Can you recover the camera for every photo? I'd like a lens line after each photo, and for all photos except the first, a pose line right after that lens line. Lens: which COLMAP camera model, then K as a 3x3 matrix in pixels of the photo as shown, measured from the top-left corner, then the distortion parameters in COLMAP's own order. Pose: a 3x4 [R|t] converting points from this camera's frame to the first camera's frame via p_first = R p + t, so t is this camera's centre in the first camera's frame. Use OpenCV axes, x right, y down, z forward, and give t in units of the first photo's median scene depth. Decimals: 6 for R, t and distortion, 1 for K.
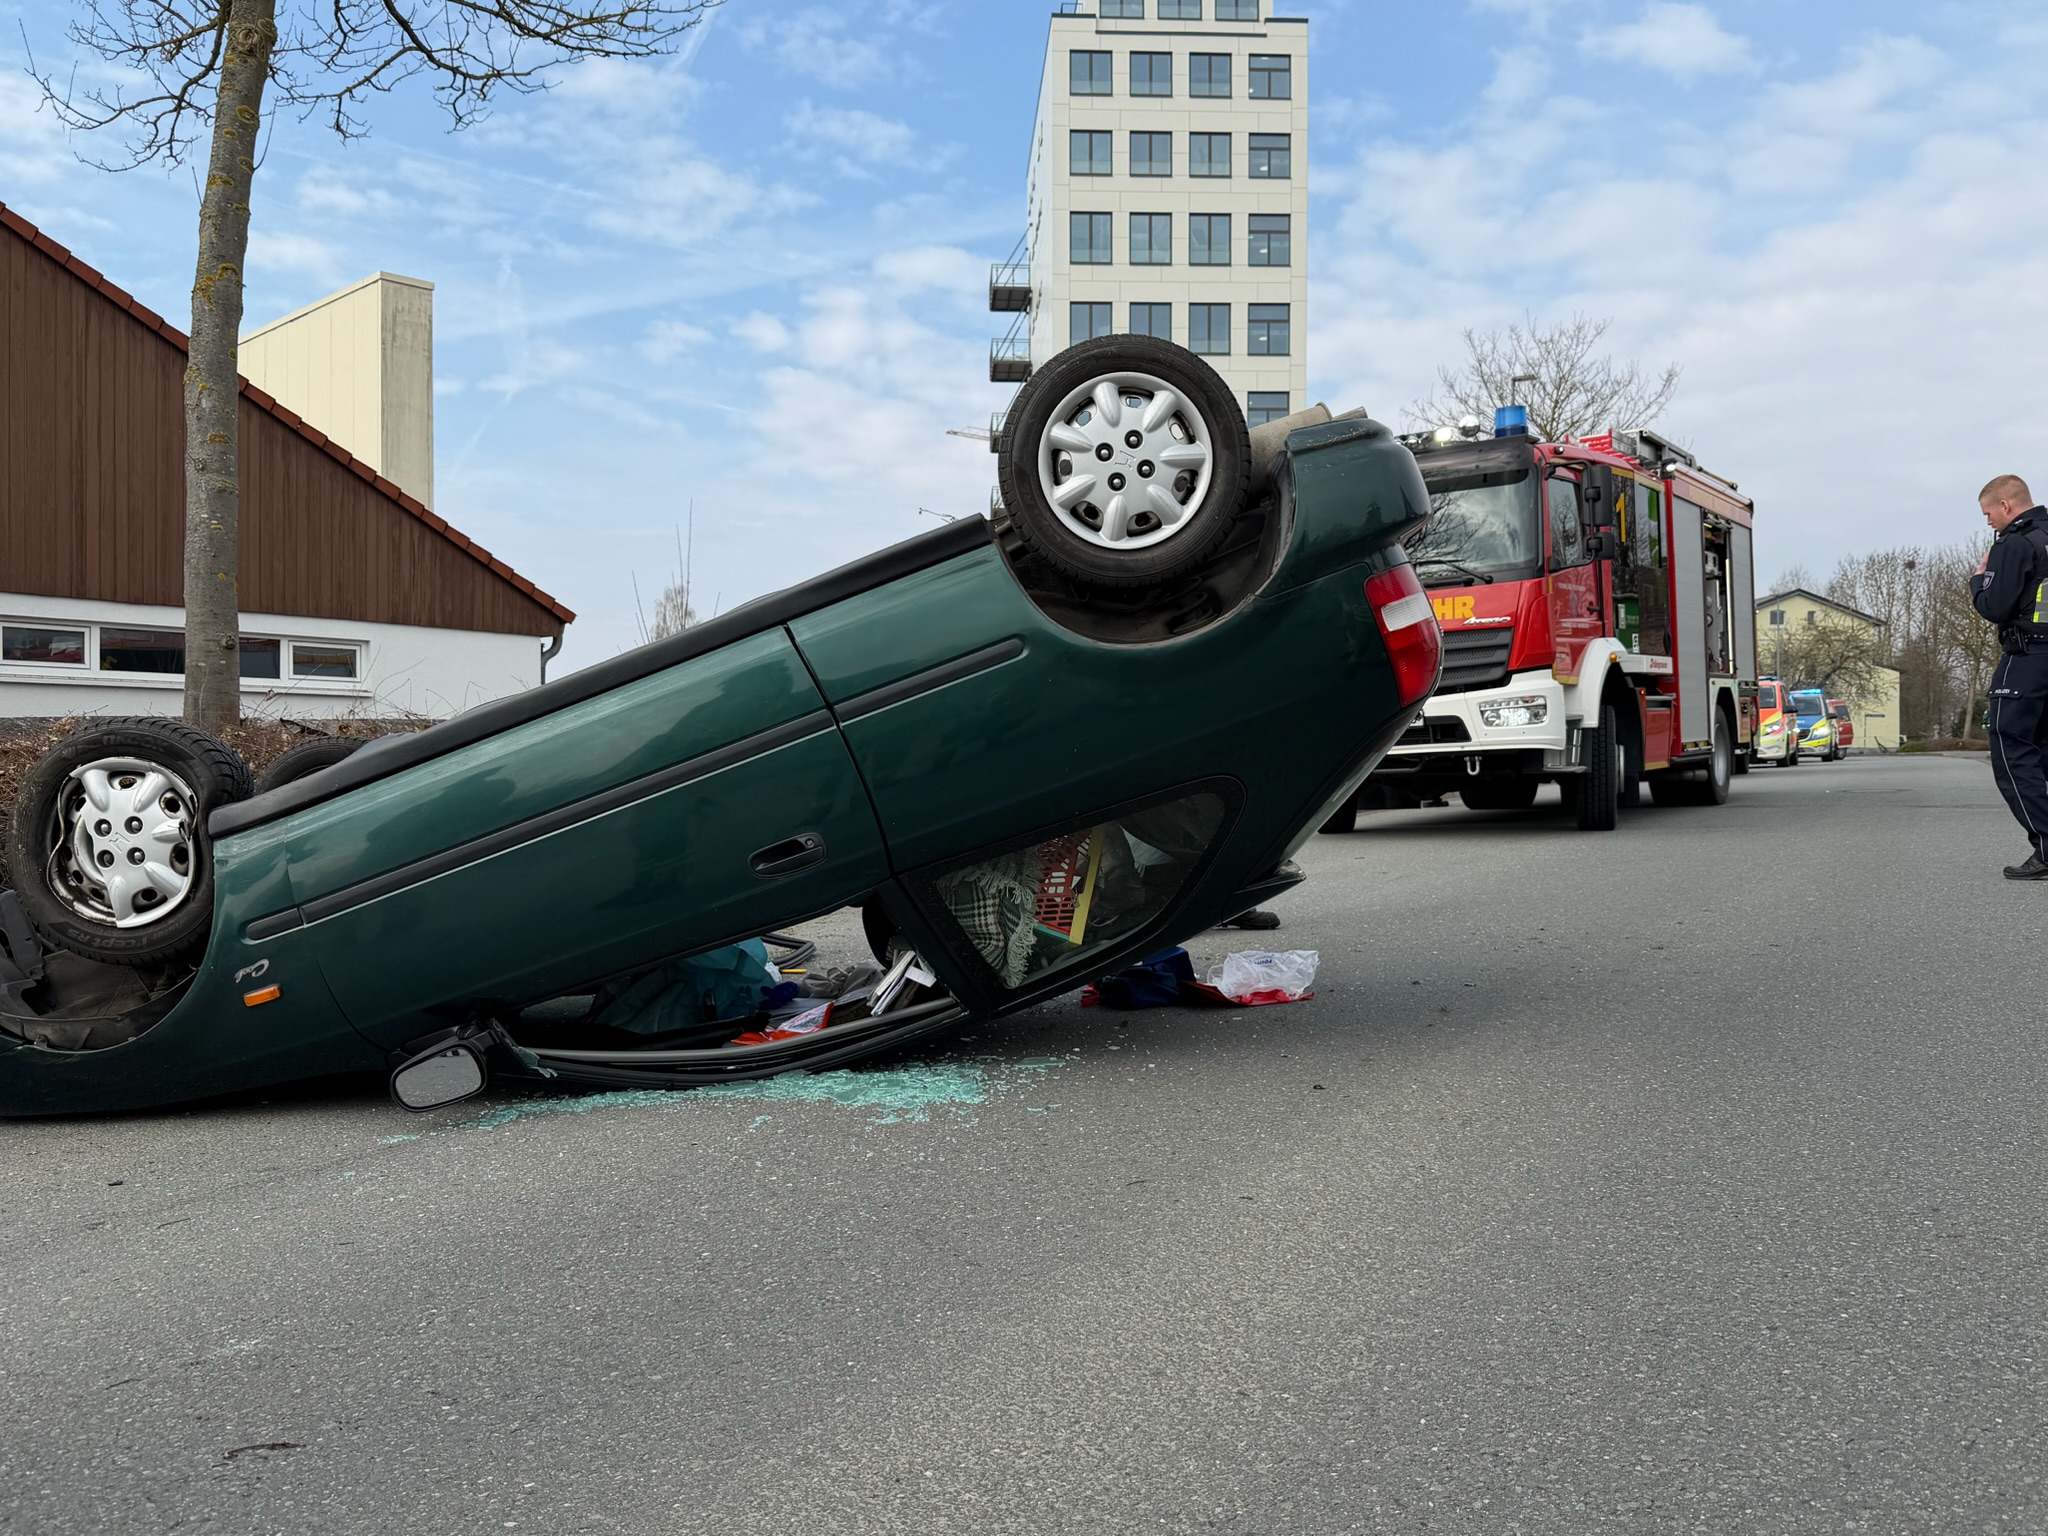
lens RADIAL K [[1637.9, 0, 1024.0], [0, 1637.9, 768.0], [0, 0, 1]] dist [0.031782, 0.002501]
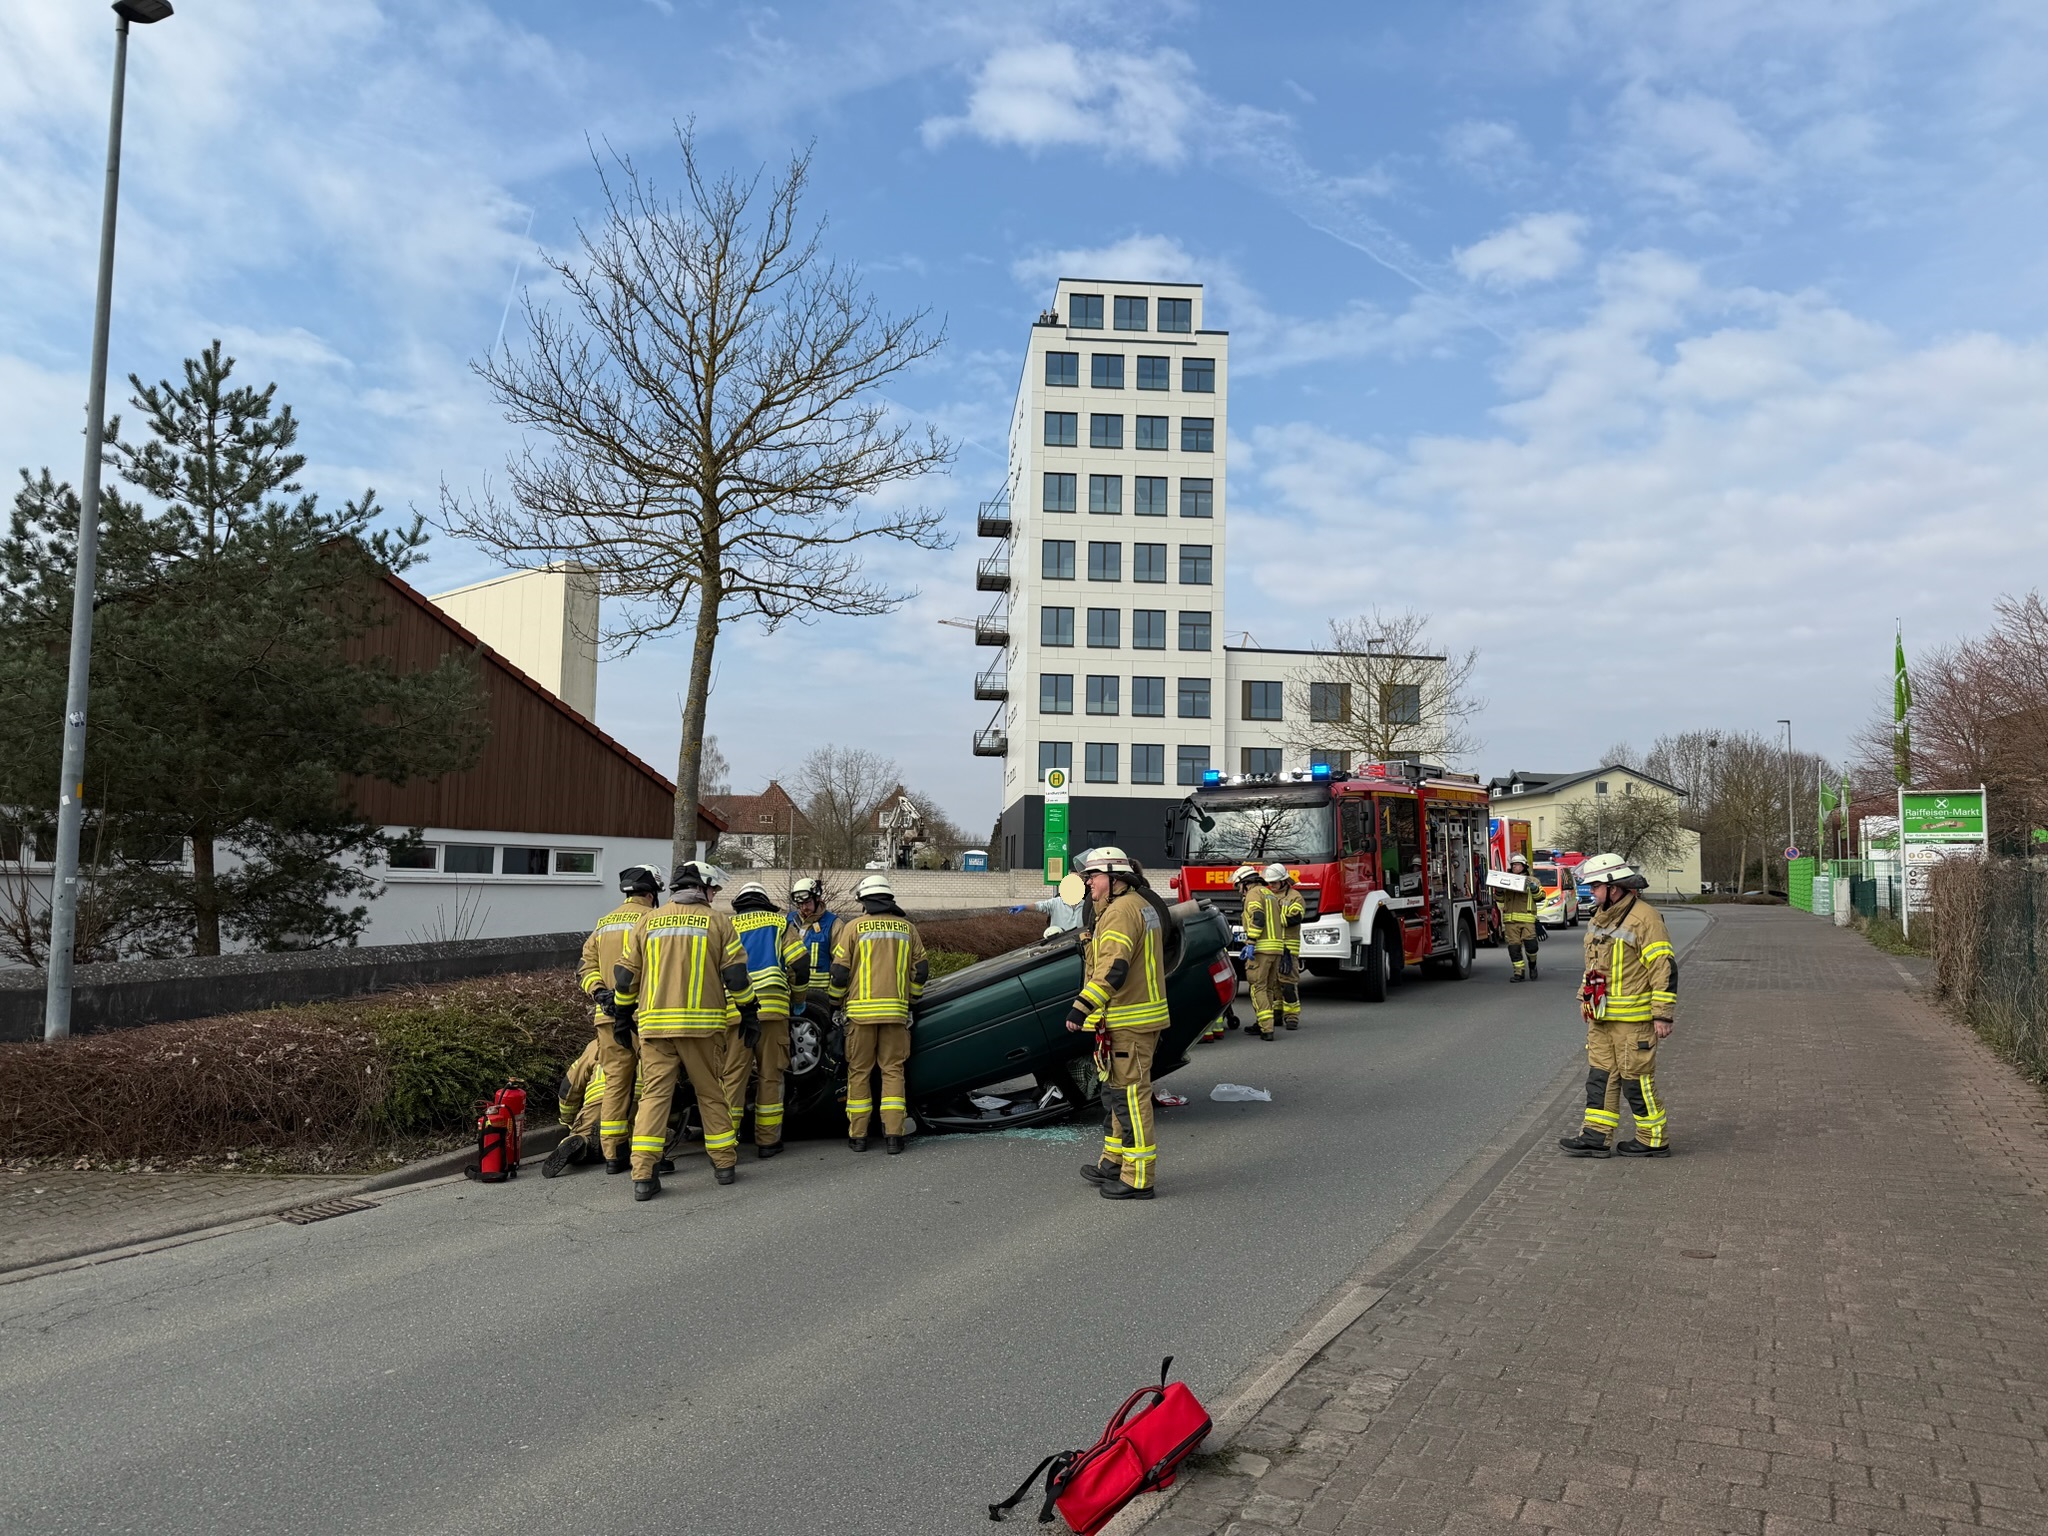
lens RADIAL K [[1410.8, 0, 1024.0], [0, 1410.8, 768.0], [0, 0, 1]] dist [0.092110, -0.001872]
pose [[0.999414, 0.021376, 0.026720, -0.012966], [-0.019187, 0.996636, -0.079673, -0.016055], [-0.028334, 0.079113, 0.996463, -0.099750]]
